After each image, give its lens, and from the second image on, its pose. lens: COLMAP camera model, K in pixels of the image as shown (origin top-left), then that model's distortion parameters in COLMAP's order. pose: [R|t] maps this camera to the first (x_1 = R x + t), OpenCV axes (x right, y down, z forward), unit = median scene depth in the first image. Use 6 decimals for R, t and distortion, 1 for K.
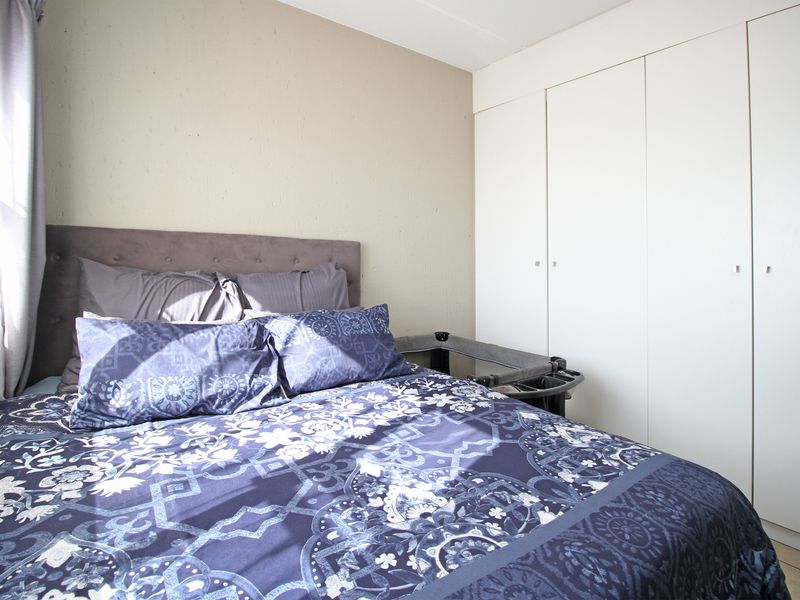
lens RADIAL K [[438.4, 0, 403.3], [0, 438.4, 266.3], [0, 0, 1]] dist [-0.002320, -0.012165]
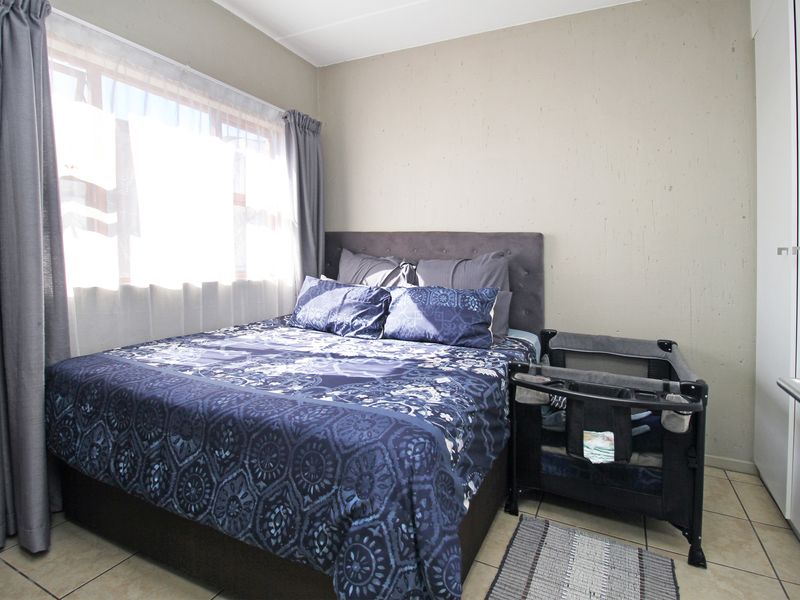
lens RADIAL K [[438.4, 0, 402.7], [0, 438.4, 299.4], [0, 0, 1]] dist [-0.002320, -0.012165]
pose [[0.473837, 0.075028, -0.877410, 0.986945], [-0.027779, 0.997142, 0.070265, 0.055816], [0.880174, -0.008920, 0.474567, 0.329753]]
